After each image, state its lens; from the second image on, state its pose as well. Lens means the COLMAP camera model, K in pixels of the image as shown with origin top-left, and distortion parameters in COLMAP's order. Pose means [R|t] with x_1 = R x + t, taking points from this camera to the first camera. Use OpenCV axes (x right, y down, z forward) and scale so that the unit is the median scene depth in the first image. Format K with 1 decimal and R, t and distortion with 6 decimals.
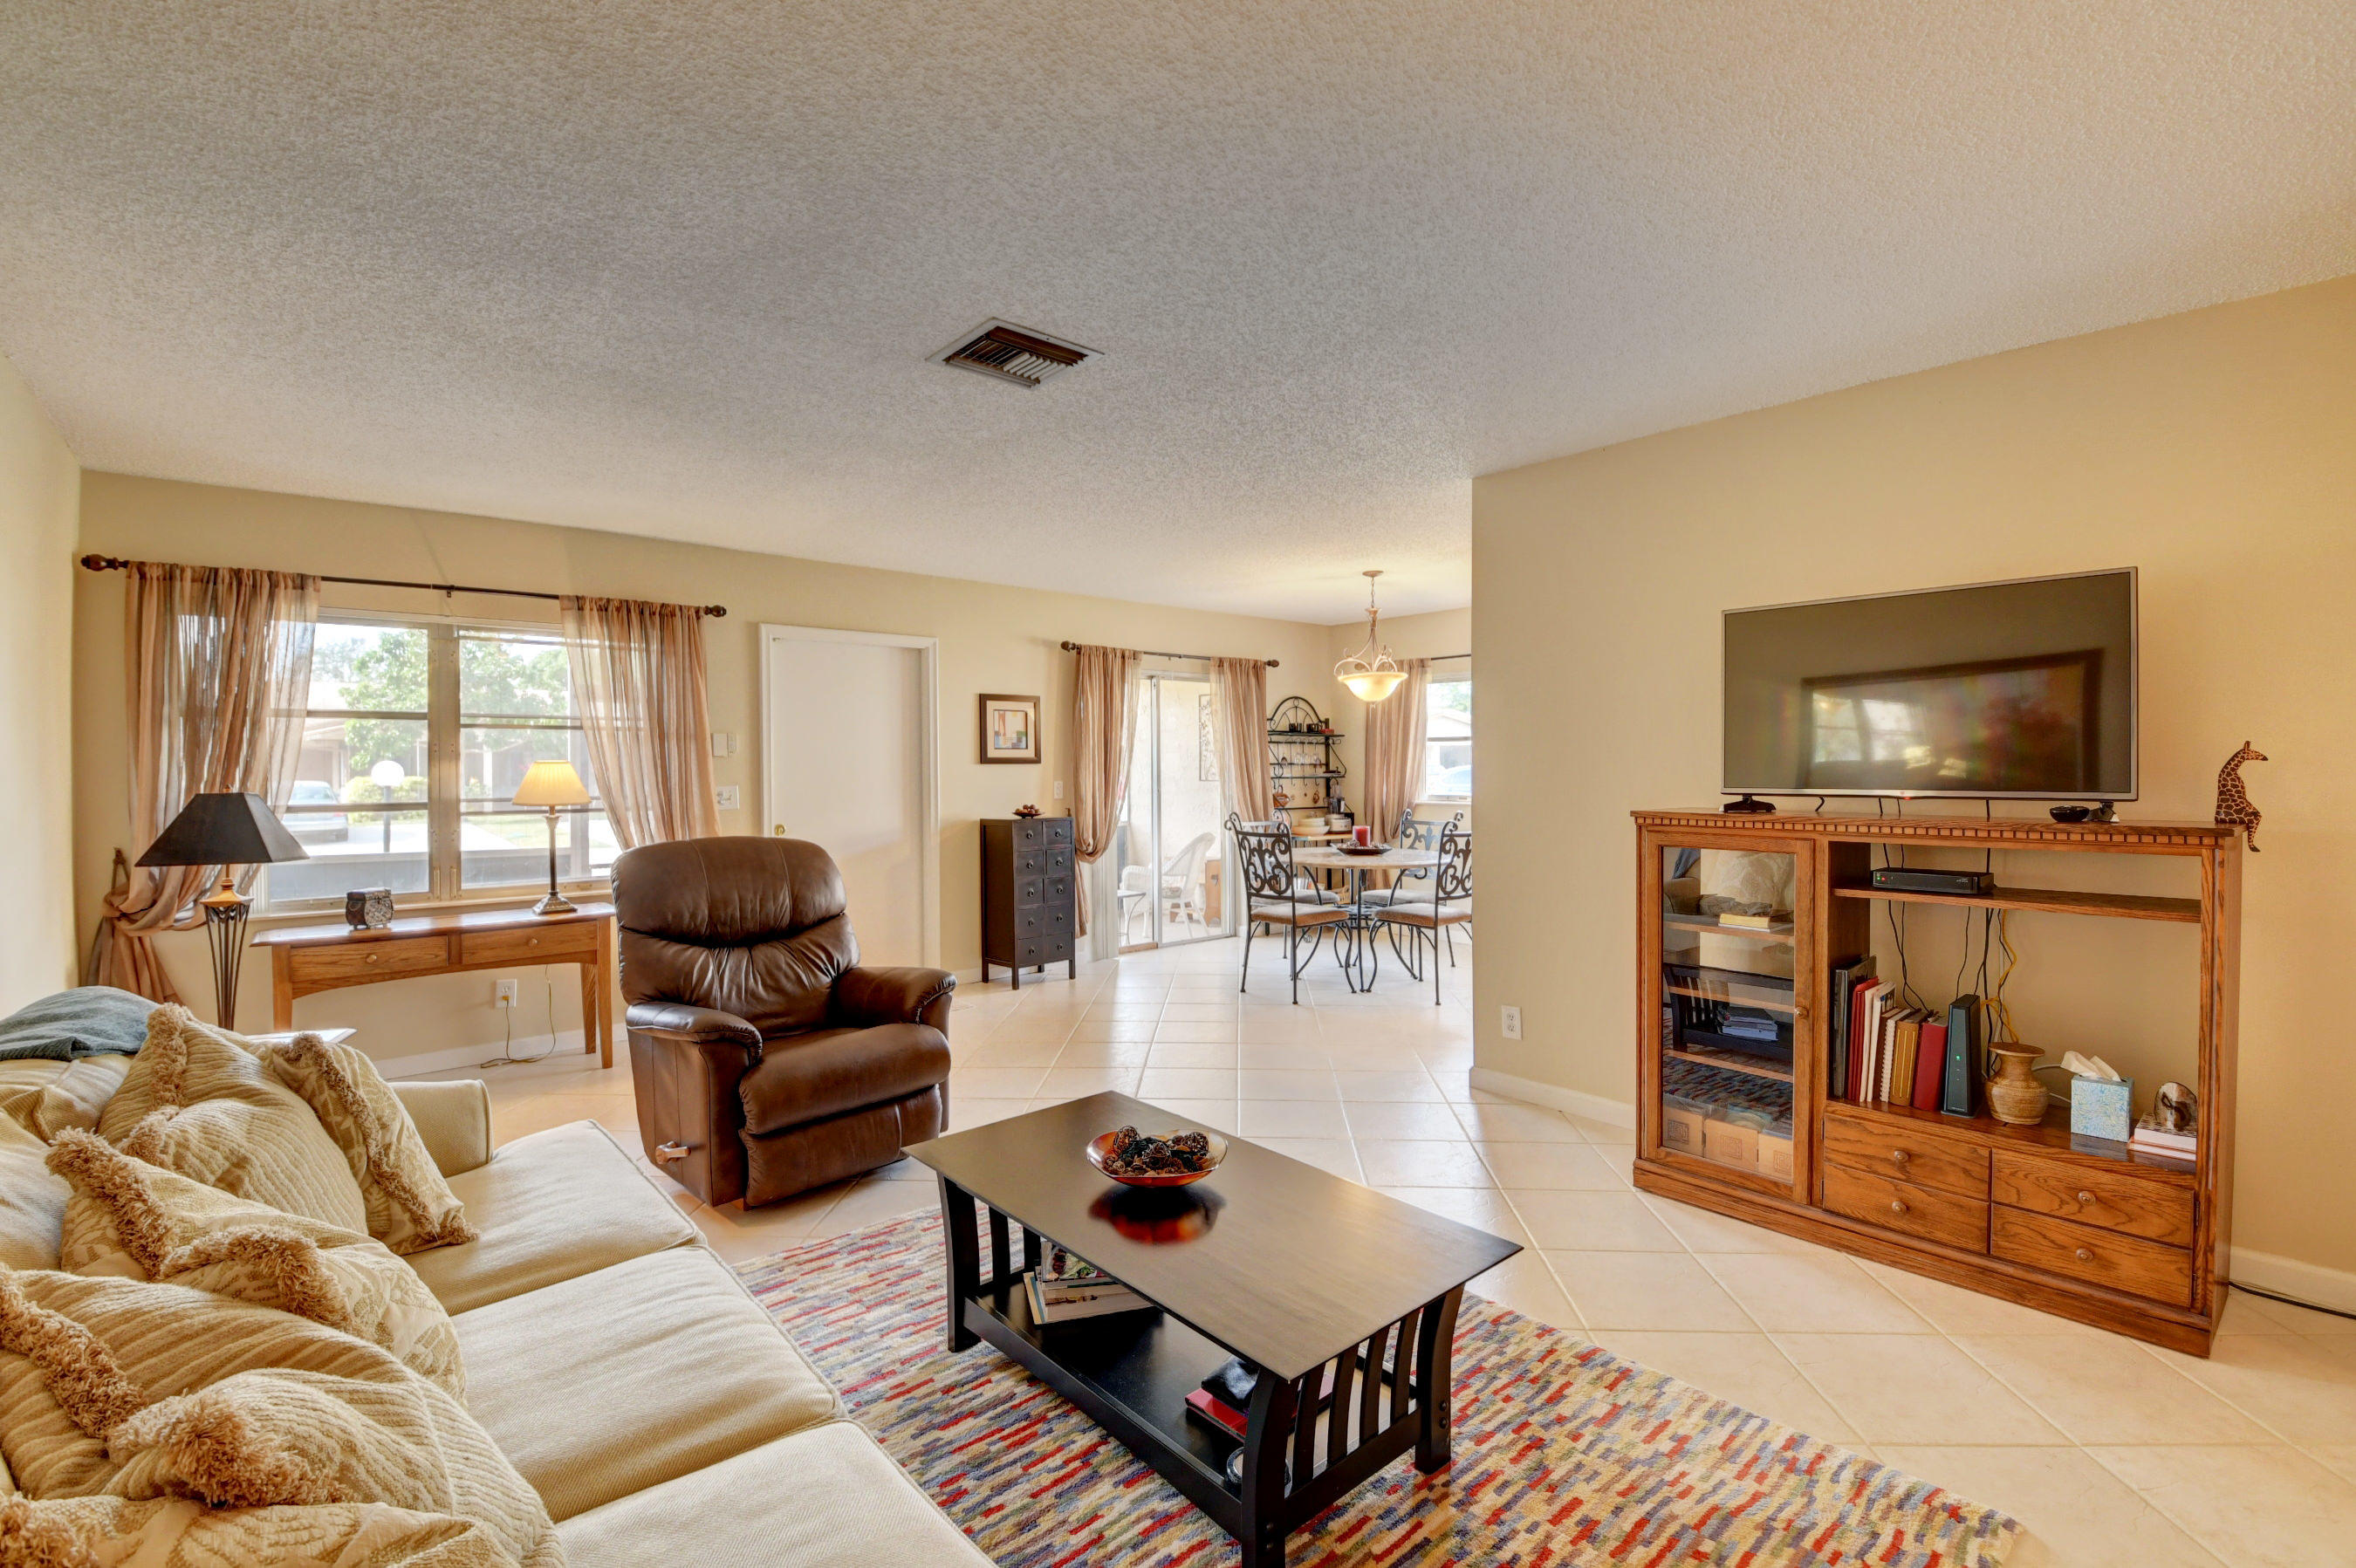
lens RADIAL K [[1032.5, 0, 1164.3], [0, 1032.5, 785.6], [0, 0, 1]] dist [-0.004664, -0.014673]
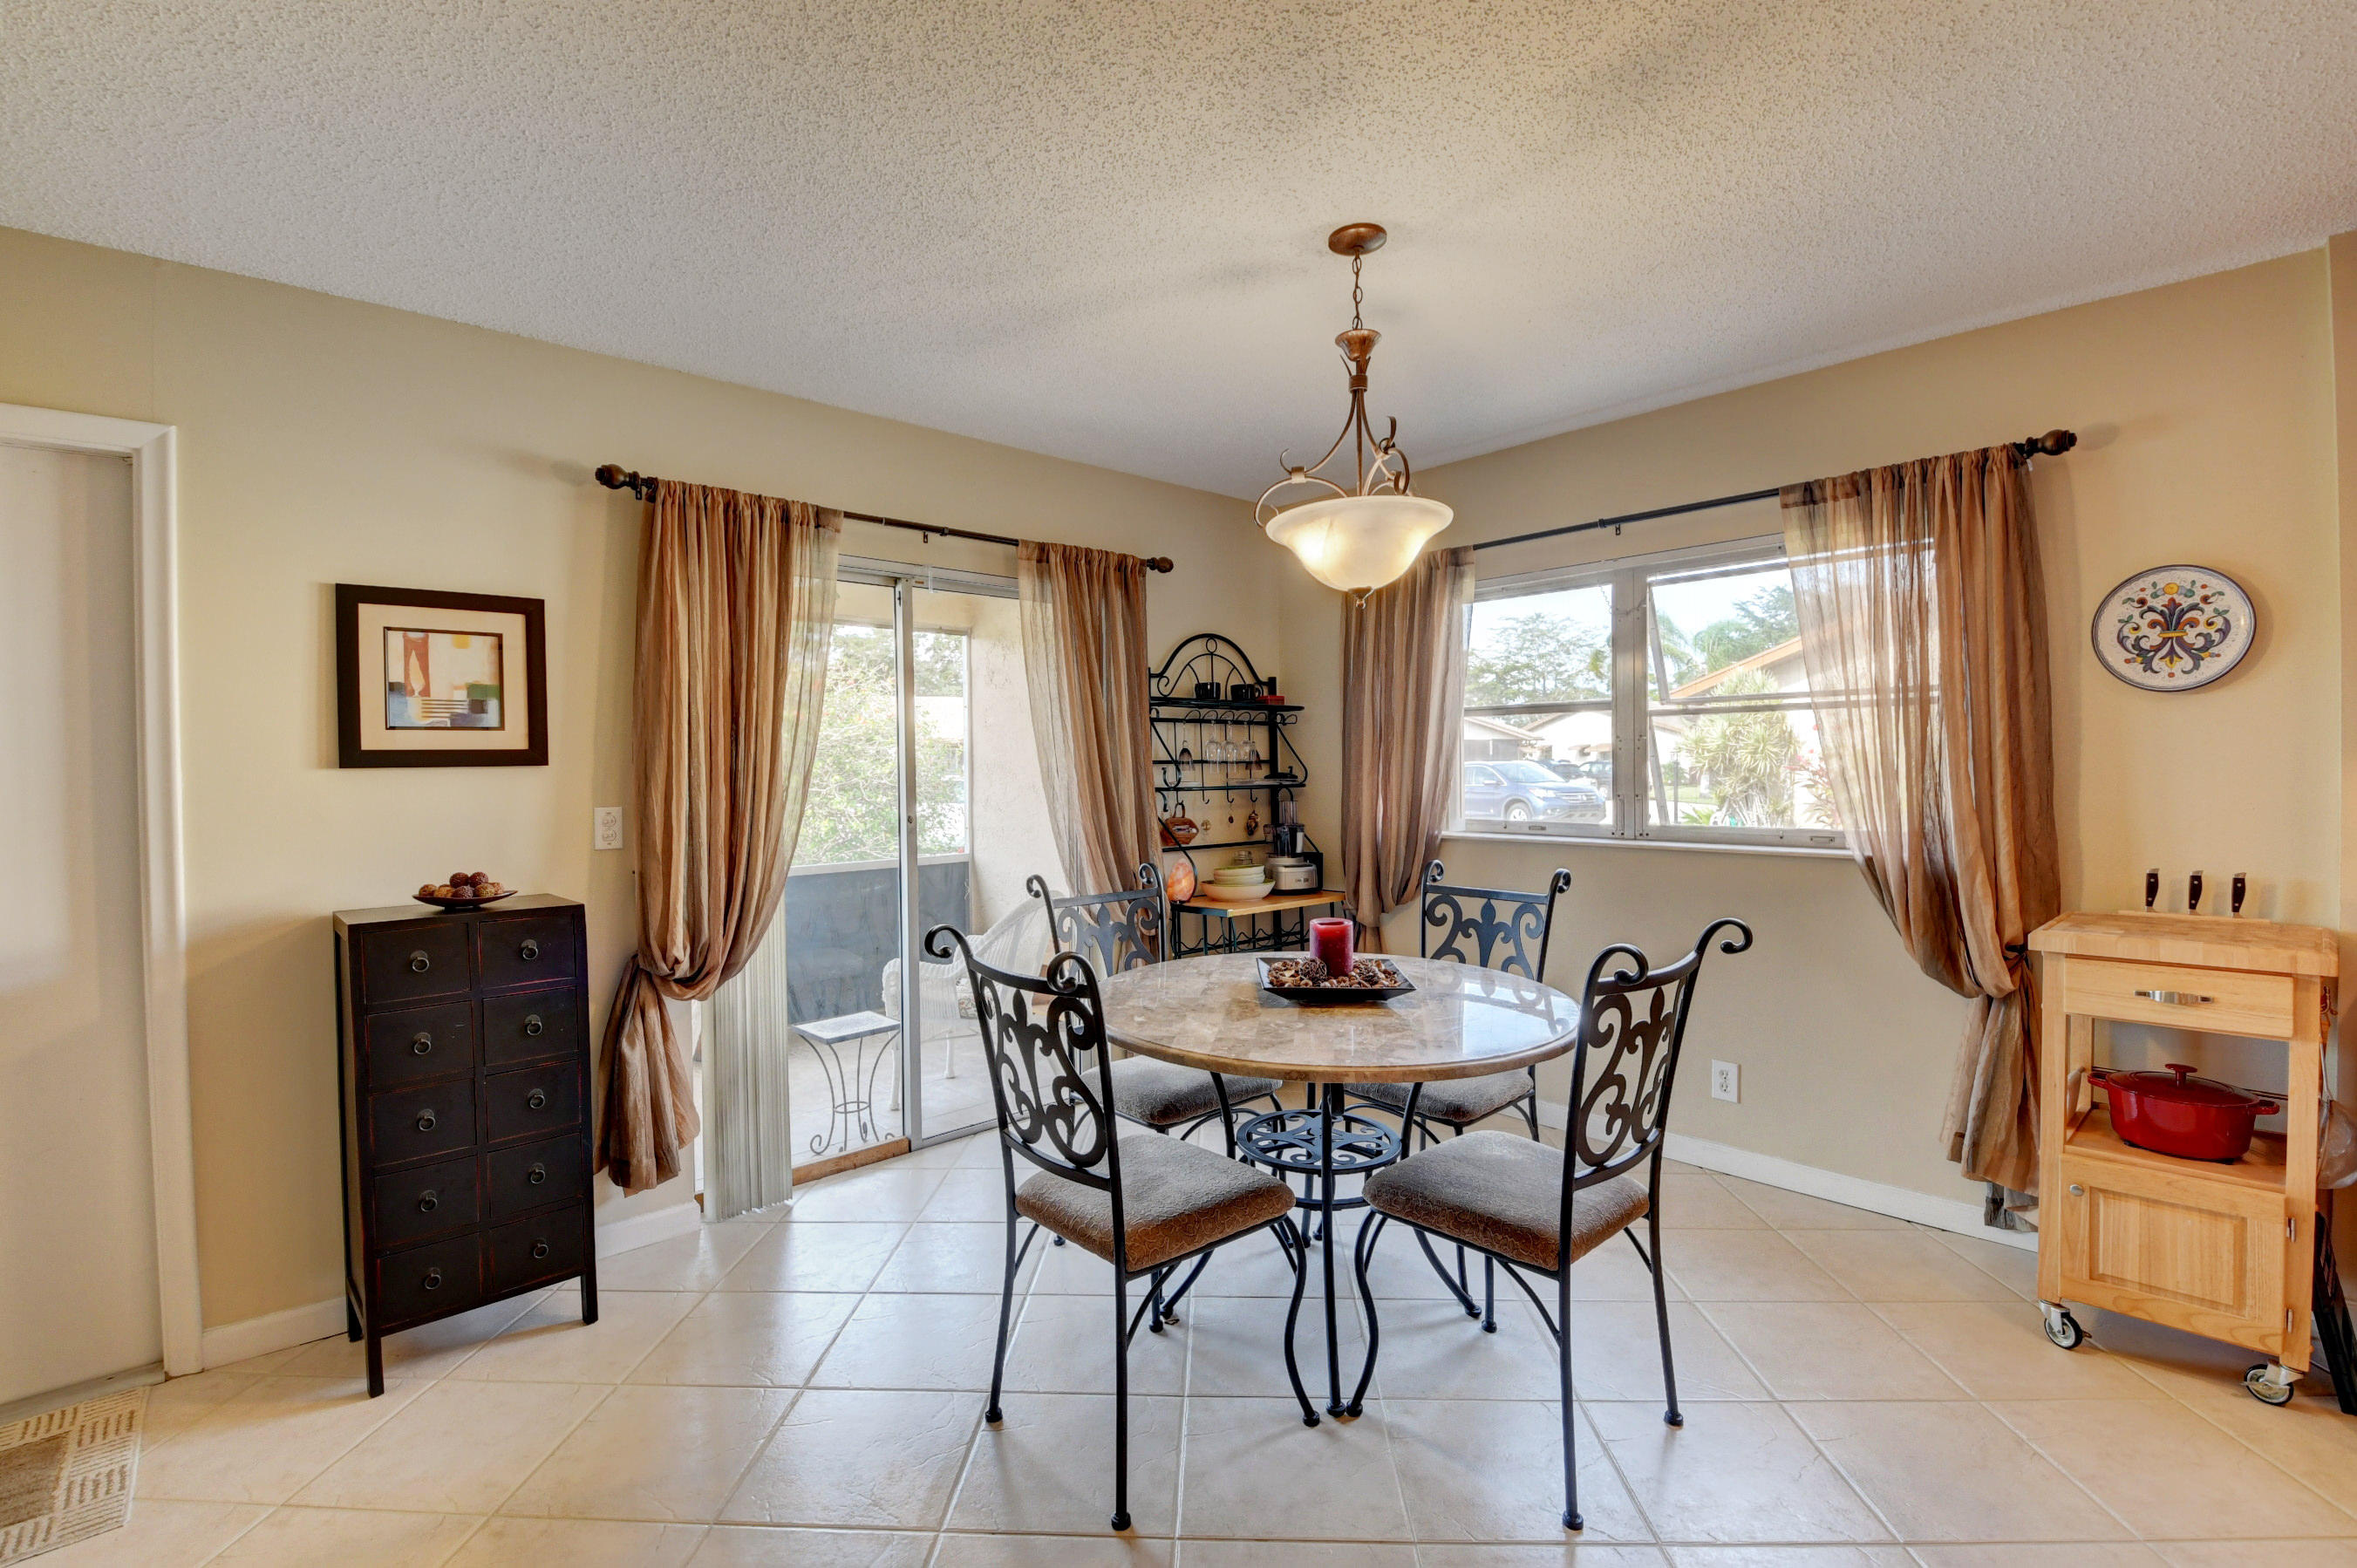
lens RADIAL K [[1033.0, 0, 1176.0], [0, 1033.0, 778.9], [0, 0, 1]] dist [-0.004664, -0.014673]
pose [[0.999528, -0.007716, 0.029749, 0.118421], [0.007894, 0.999951, -0.005897, -0.011797], [-0.029702, 0.006129, 0.999540, 0.599727]]
